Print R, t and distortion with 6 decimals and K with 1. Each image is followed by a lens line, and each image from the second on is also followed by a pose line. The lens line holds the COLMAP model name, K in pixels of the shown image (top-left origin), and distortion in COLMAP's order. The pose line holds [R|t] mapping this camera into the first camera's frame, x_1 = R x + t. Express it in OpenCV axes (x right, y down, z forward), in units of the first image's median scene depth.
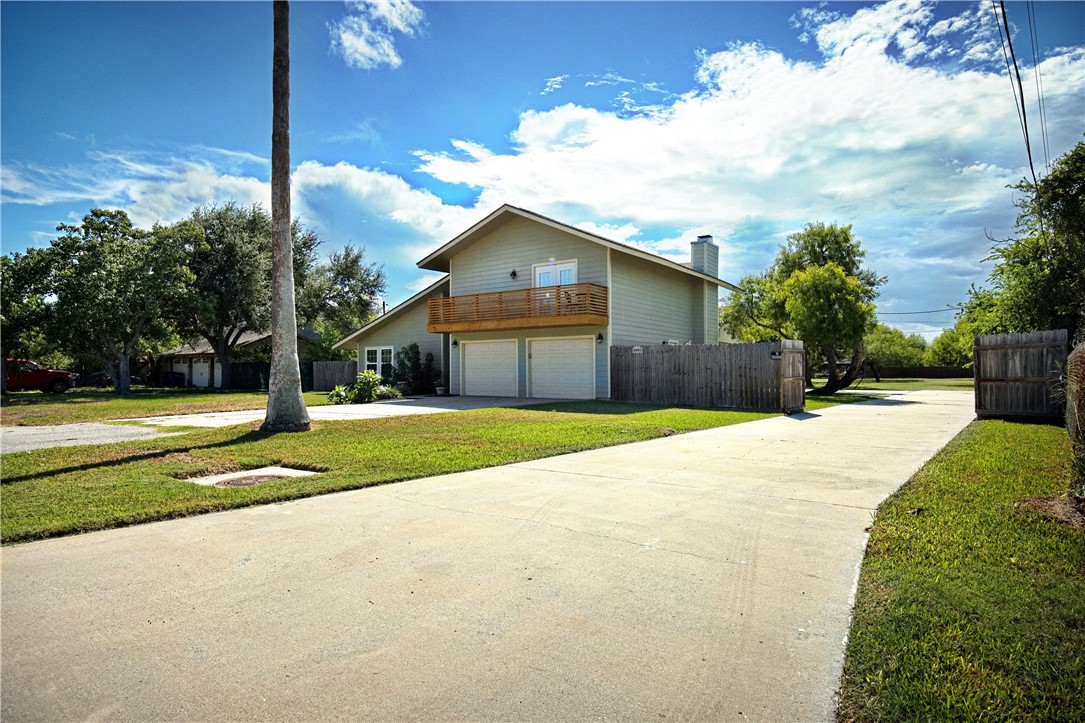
lens RADIAL K [[687.1, 0, 542.5], [0, 687.1, 361.5], [0, 0, 1]] dist [-0.000889, -0.002521]
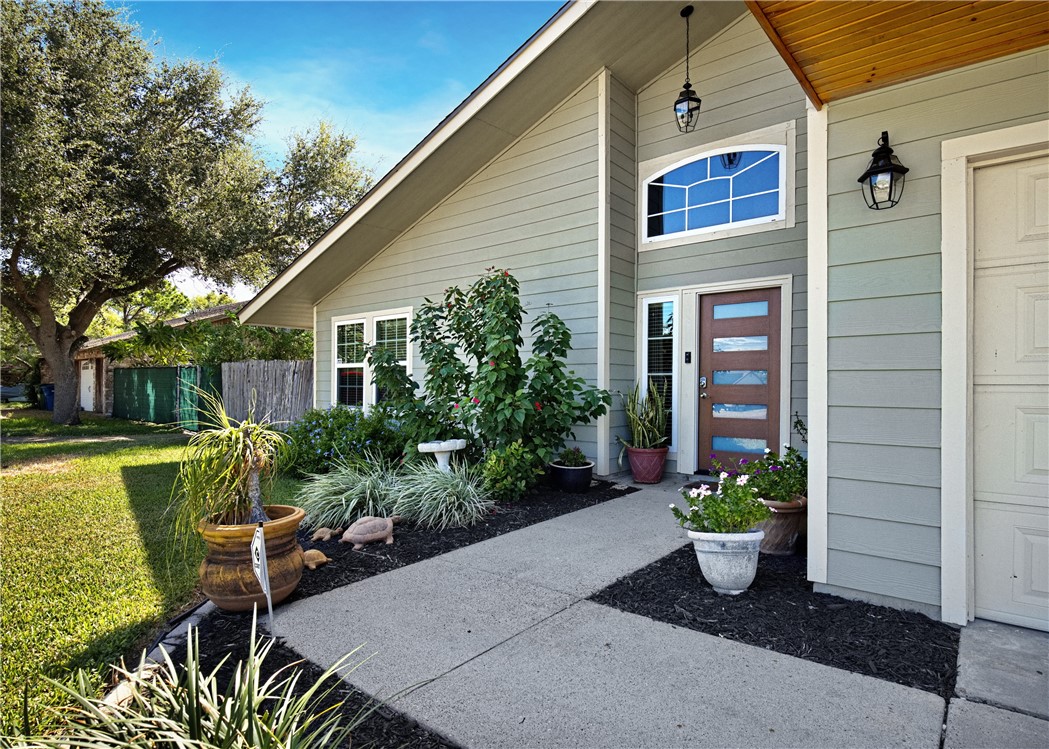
lens RADIAL K [[574.7, 0, 524.5], [0, 574.7, 374.5], [0, 0, 1]] dist [0.002078, 0.000029]
pose [[0.998149, 0.004735, -0.060626, -0.195822], [-0.004939, 0.999983, -0.003207, 0.009869], [0.060609, 0.003501, 0.998155, 0.961819]]
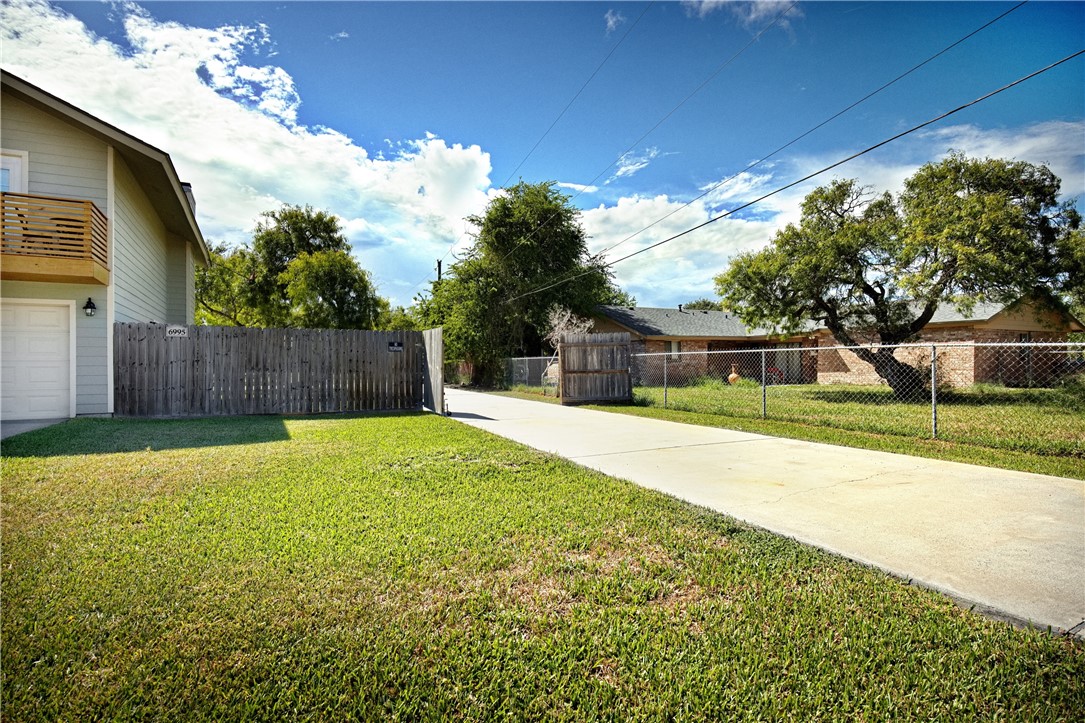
lens RADIAL K [[536.1, 0, 542.5], [0, 536.1, 361.5], [0, 0, 1]] dist [-0.000491, -0.019048]
pose [[0.395732, 0.002655, 0.918362, -0.151120], [-0.010309, 0.999946, 0.001551, 0.005304], [-0.918308, -0.010081, 0.395738, 0.451840]]
